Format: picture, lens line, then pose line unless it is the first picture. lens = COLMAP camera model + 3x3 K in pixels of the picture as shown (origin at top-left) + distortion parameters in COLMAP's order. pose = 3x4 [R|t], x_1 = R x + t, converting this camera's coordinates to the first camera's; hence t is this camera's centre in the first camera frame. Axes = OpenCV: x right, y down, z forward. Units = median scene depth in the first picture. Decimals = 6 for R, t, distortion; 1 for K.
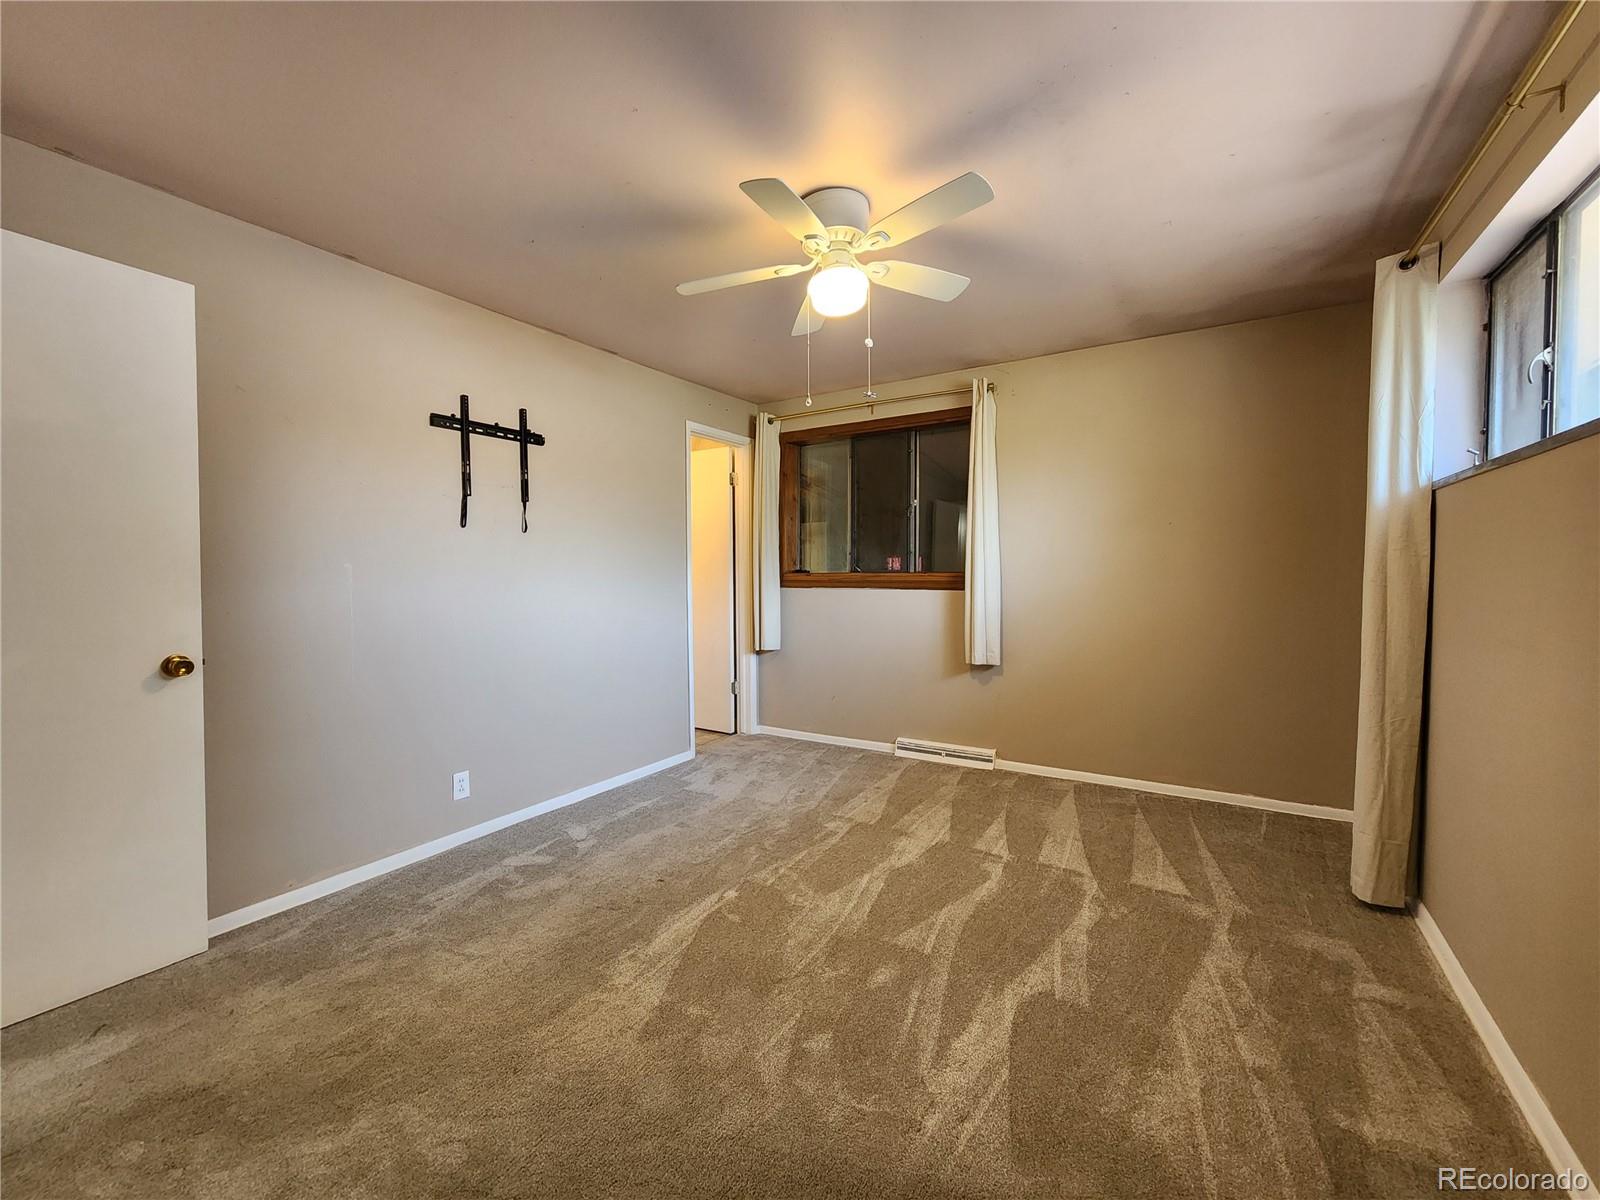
lens RADIAL K [[662.2, 0, 796.3], [0, 662.2, 587.7], [0, 0, 1]] dist [0.003867, 0.000352]
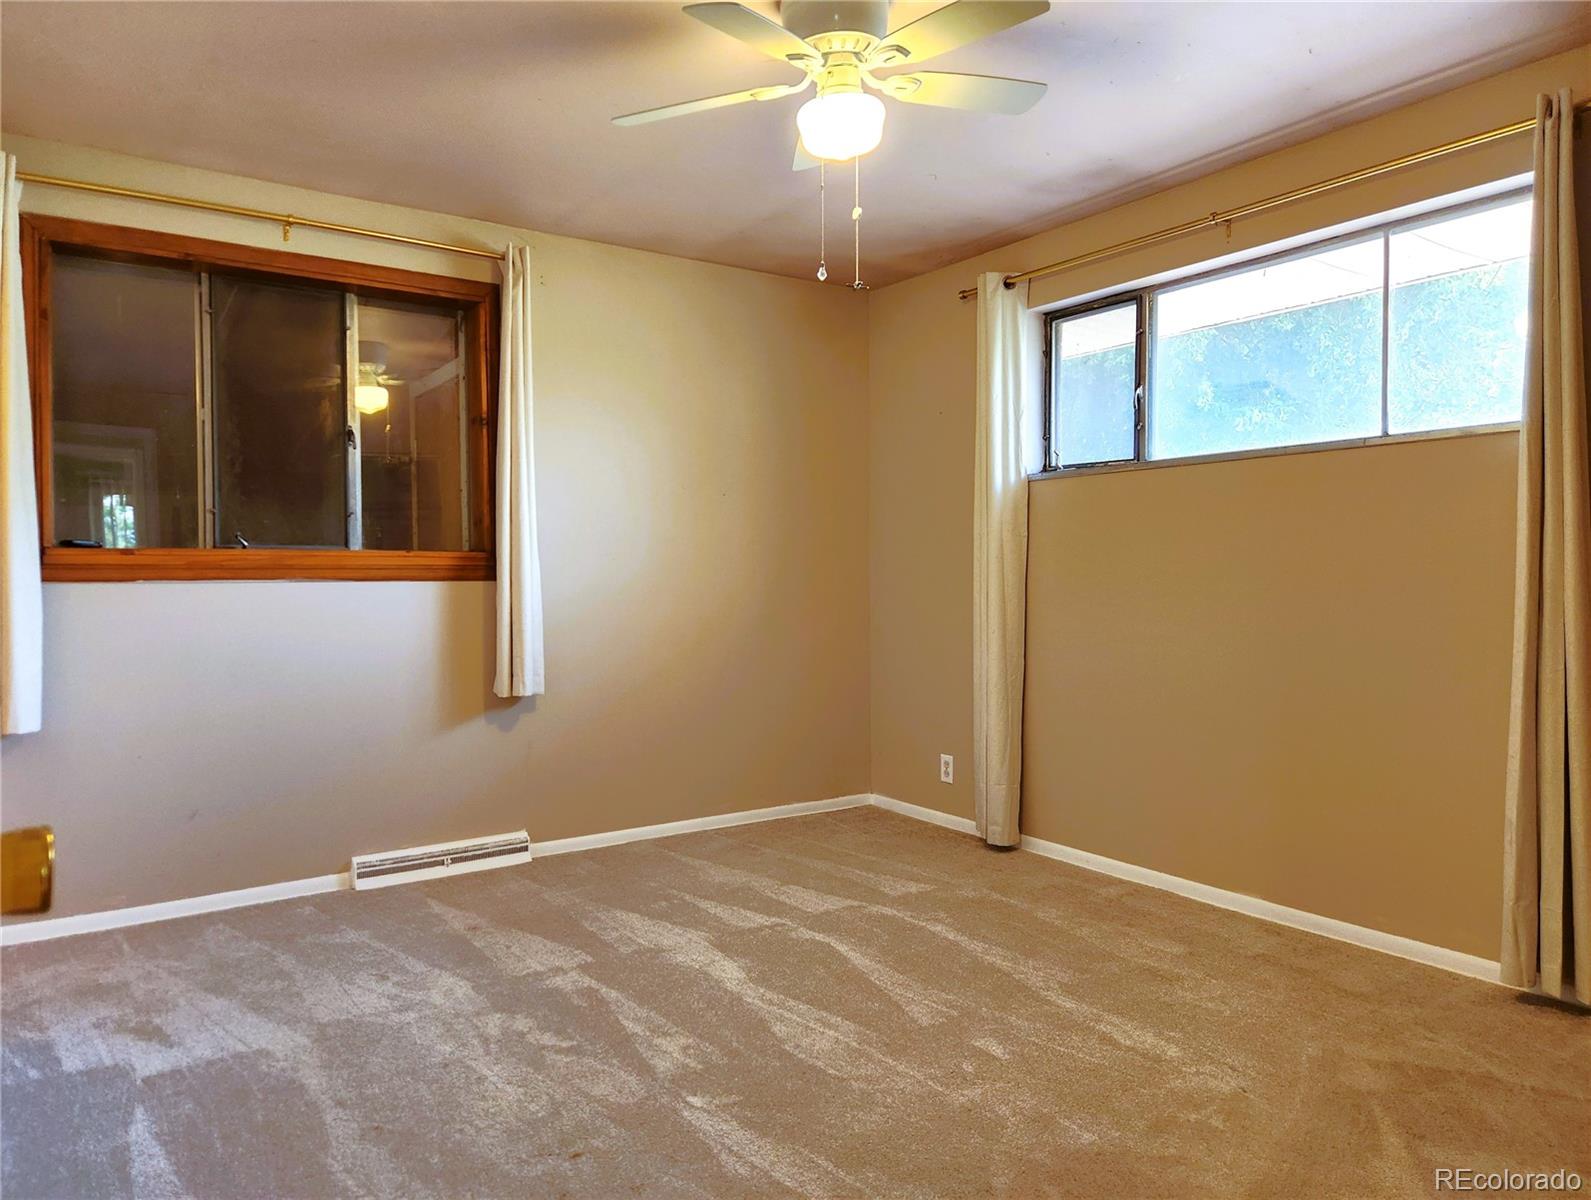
lens RADIAL K [[1076.1, 0, 794.8], [0, 1076.1, 592.2], [0, 0, 1]] dist [0.065679, -0.046025]
pose [[0.402053, -0.007637, 0.915585, -0.712285], [0.028600, 0.999582, -0.004222, 0.034903], [-0.915170, 0.027883, 0.402103, 0.437673]]
